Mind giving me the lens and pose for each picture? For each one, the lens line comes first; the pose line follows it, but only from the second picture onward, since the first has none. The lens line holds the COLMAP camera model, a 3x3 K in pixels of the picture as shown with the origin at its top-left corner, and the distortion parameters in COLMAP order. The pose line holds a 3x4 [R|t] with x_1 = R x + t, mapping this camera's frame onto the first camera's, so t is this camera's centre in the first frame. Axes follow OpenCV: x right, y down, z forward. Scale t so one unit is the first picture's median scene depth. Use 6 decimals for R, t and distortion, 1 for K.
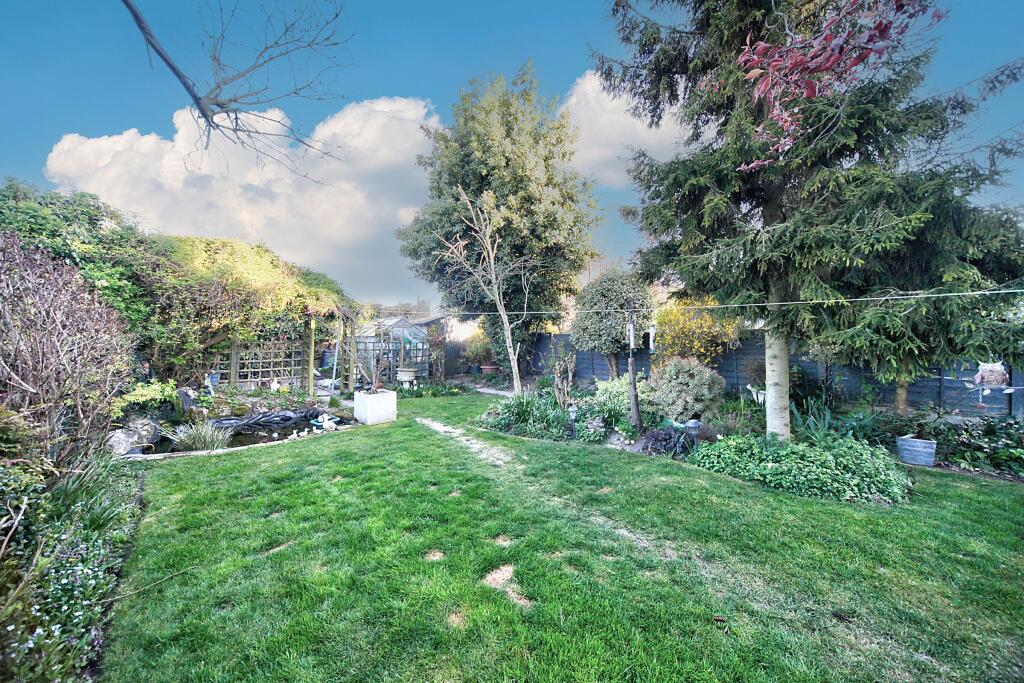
lens RADIAL K [[366.6, 0, 512.2], [0, 366.6, 331.2], [0, 0, 1]] dist [0.000119, -0.000063]
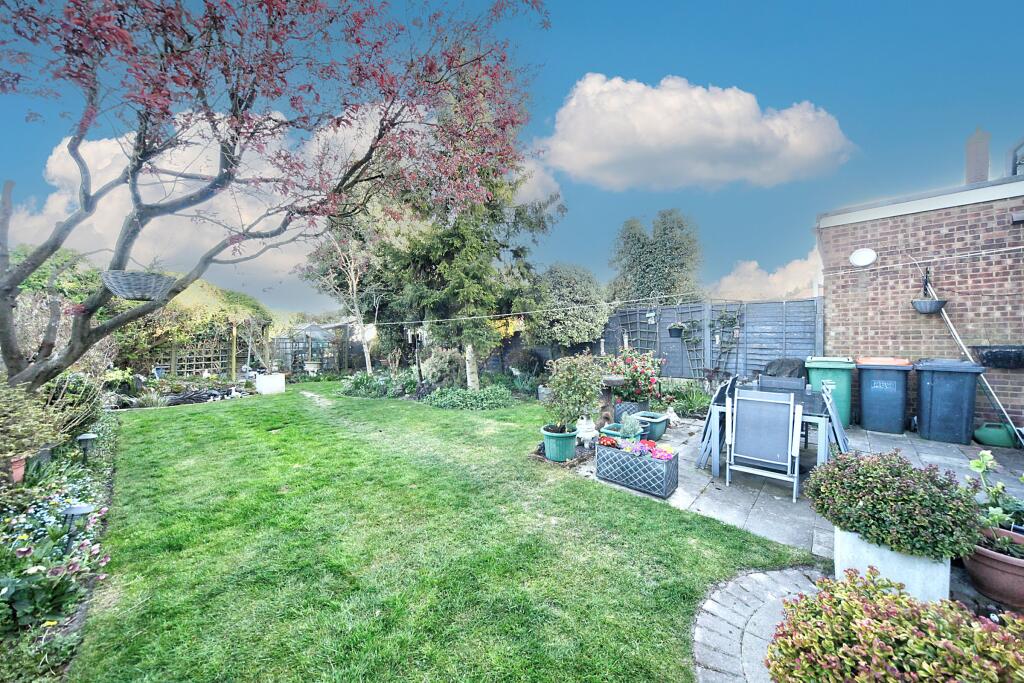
lens RADIAL K [[366.6, 0, 512.2], [0, 366.6, 331.2], [0, 0, 1]] dist [0.000119, -0.000063]
pose [[0.996538, -0.014772, 0.081816, 0.478359], [0.014820, 0.999890, 0.000021, 0.001031], [-0.081807, 0.001192, 0.996647, -0.577057]]
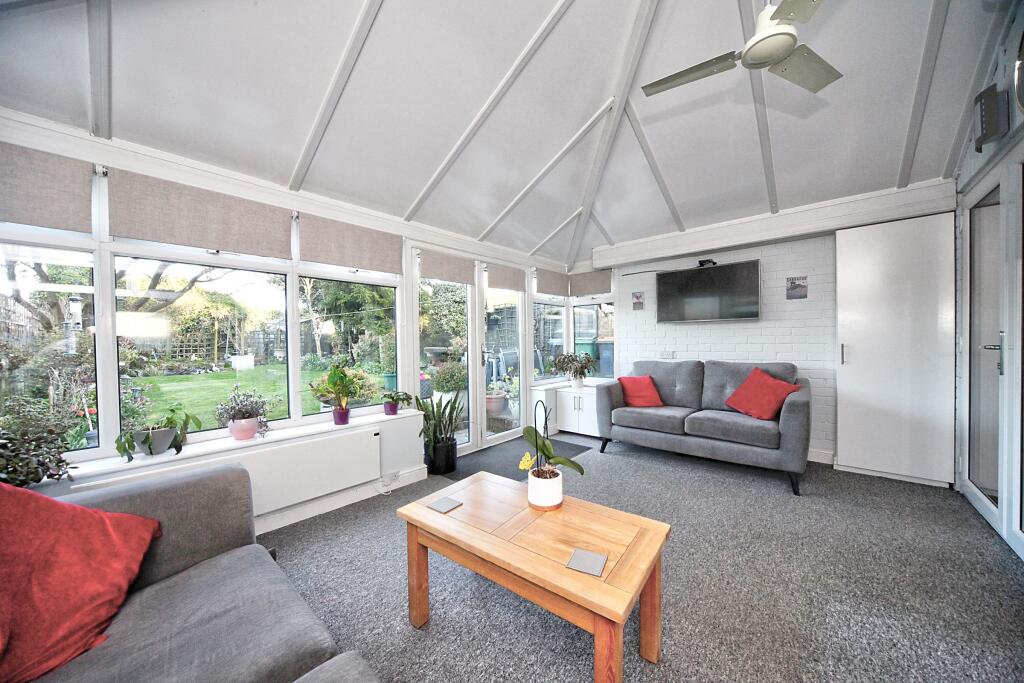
lens RADIAL K [[366.6, 0, 512.2], [0, 366.6, 331.2], [0, 0, 1]] dist [0.000119, -0.000063]
pose [[0.994835, -0.013778, 0.100563, 0.857834], [0.013509, 0.999903, 0.003355, 0.040153], [-0.100600, -0.001979, 0.994925, -1.112766]]
